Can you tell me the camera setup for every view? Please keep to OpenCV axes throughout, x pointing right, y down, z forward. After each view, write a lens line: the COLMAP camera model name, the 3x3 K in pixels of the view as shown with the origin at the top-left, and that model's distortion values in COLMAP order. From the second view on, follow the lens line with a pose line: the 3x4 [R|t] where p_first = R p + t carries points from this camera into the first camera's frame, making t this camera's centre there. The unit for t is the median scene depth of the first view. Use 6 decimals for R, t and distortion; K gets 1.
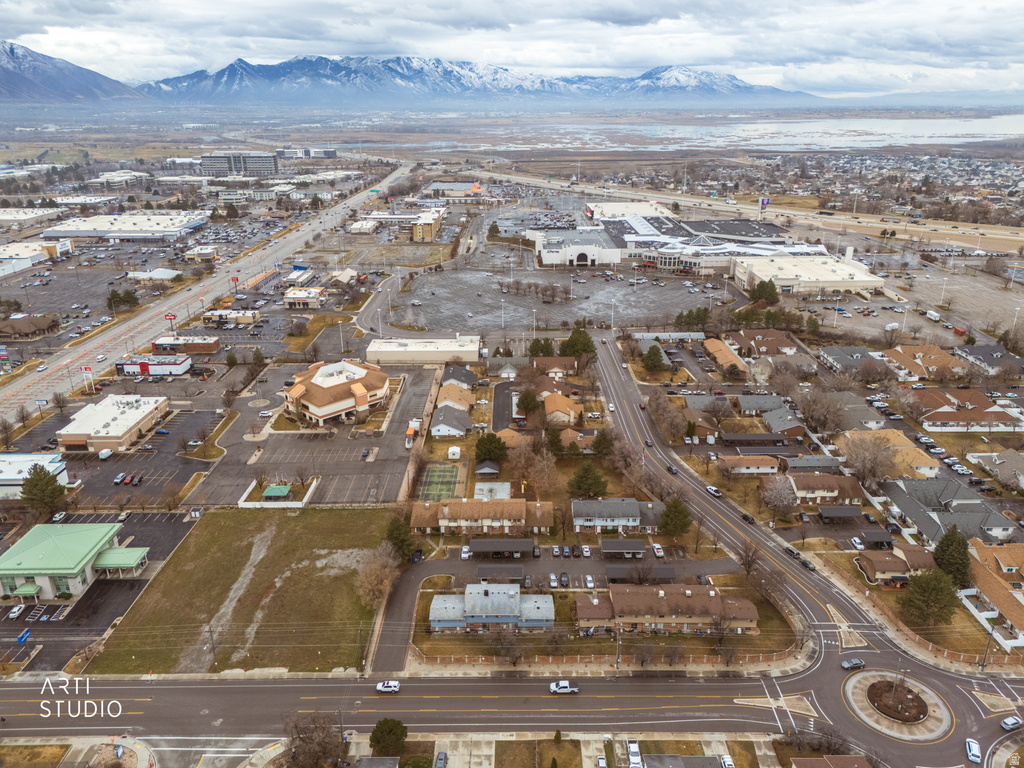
lens RADIAL K [[749.4, 0, 514.0], [0, 749.4, 381.8], [0, 0, 1]] dist [0.079689, -0.072947]
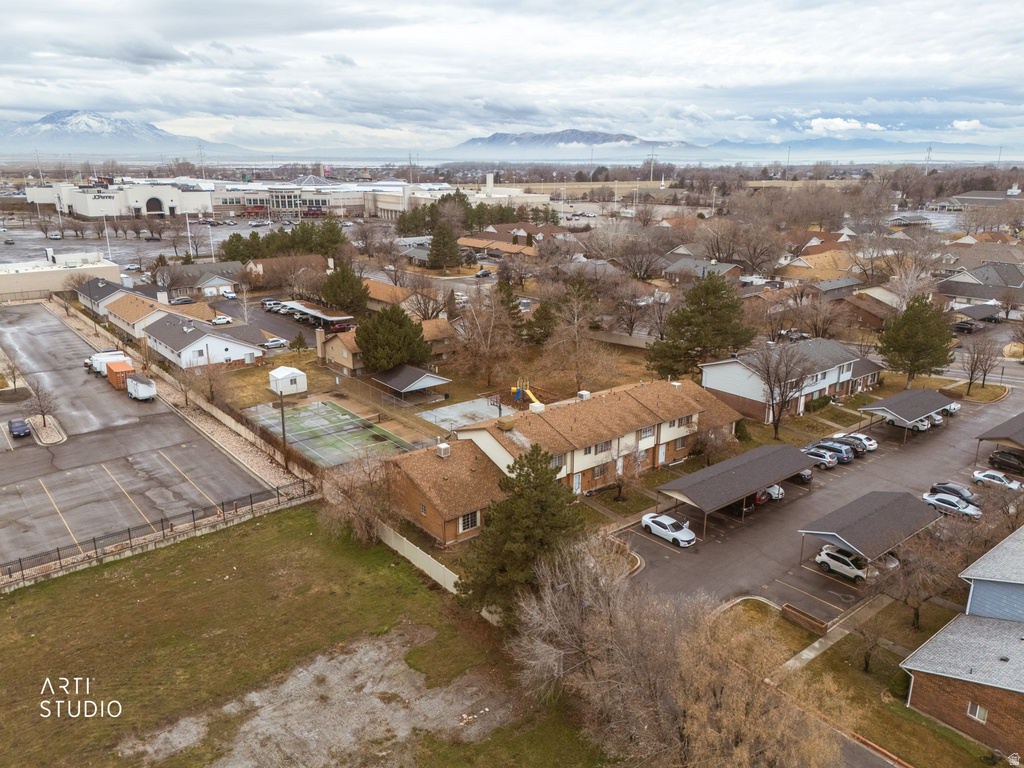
lens RADIAL K [[749.4, 0, 513.5], [0, 749.4, 390.7], [0, 0, 1]] dist [0.079689, -0.072947]
pose [[0.774638, -0.180389, 0.606131, -0.229106], [0.211569, 0.977150, 0.020421, 0.116270], [-0.595965, 0.112420, 0.795102, 0.604897]]
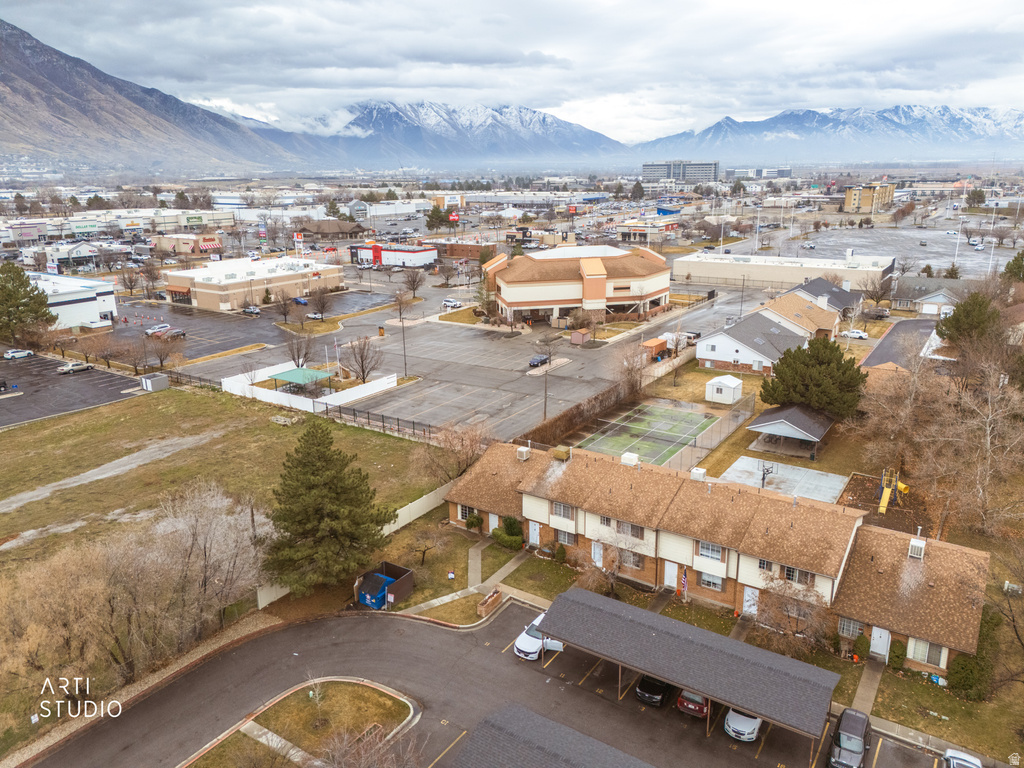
lens RADIAL K [[749.4, 0, 516.5], [0, 749.4, 381.5], [0, 0, 1]] dist [0.079689, -0.072947]
pose [[0.836442, 0.146919, -0.527995, 0.038181], [-0.182579, 0.983066, -0.015693, 0.116052], [0.516748, 0.109527, 0.849102, 0.597776]]
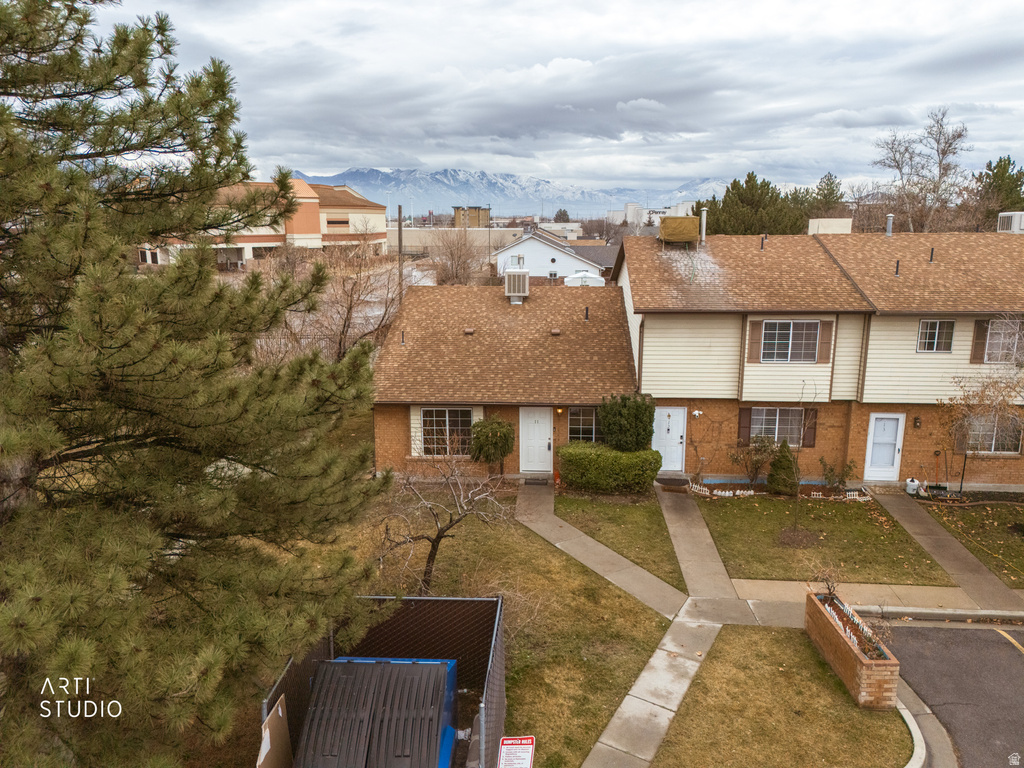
lens RADIAL K [[749.4, 0, 514.4], [0, 749.4, 388.4], [0, 0, 1]] dist [0.079689, -0.072947]
pose [[0.998658, 0.015427, -0.049444, -0.090522], [-0.021554, 0.991811, -0.125886, 0.164411], [0.047097, 0.126783, 0.990812, 0.723985]]
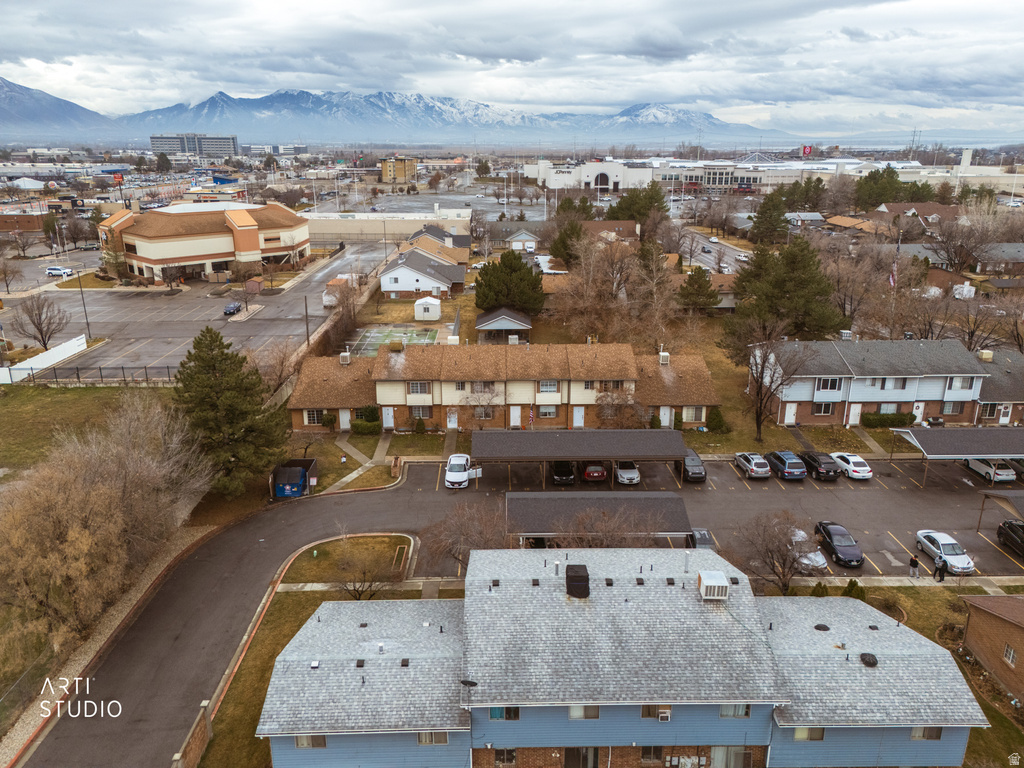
lens RADIAL K [[749.4, 0, 514.5], [0, 749.4, 383.1], [0, 0, 1]] dist [0.079689, -0.072947]
pose [[0.999679, -0.002464, 0.025225, -0.038173], [0.003532, 0.999094, -0.042403, 0.158434], [-0.025098, 0.042479, 0.998782, 0.537877]]
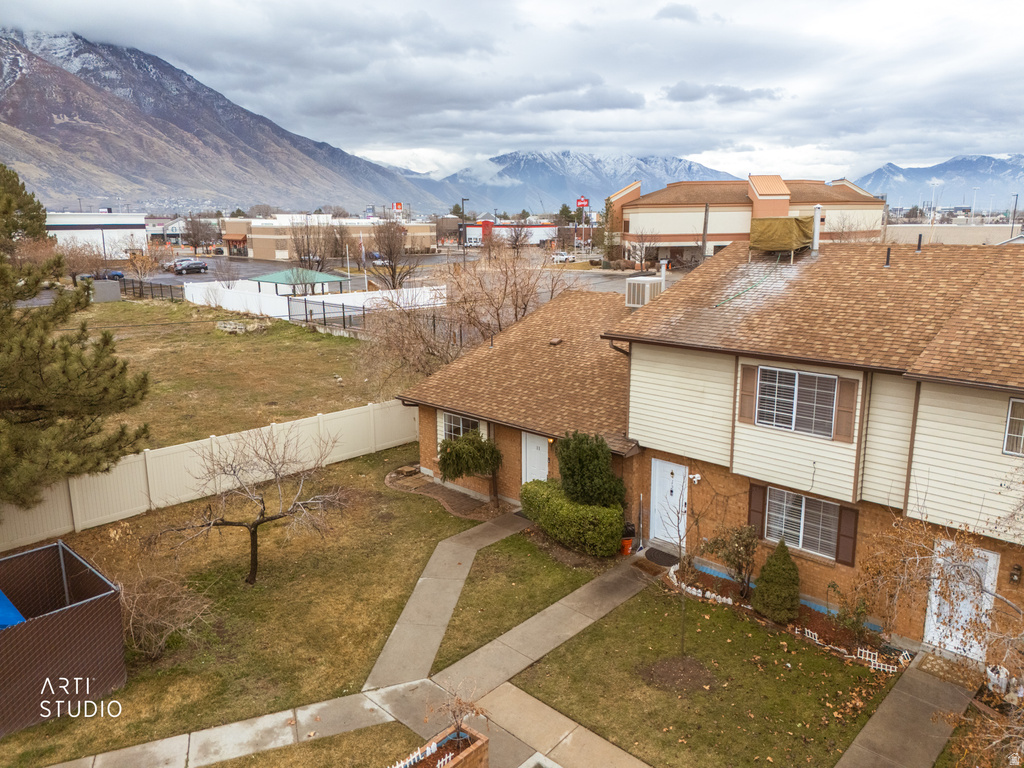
lens RADIAL K [[749.4, 0, 517.4], [0, 749.4, 384.6], [0, 0, 1]] dist [0.079689, -0.072947]
pose [[0.724093, 0.151838, -0.672781, -0.043280], [-0.235463, 0.971281, -0.034215, 0.154197], [0.648265, 0.183190, 0.739050, 0.750295]]
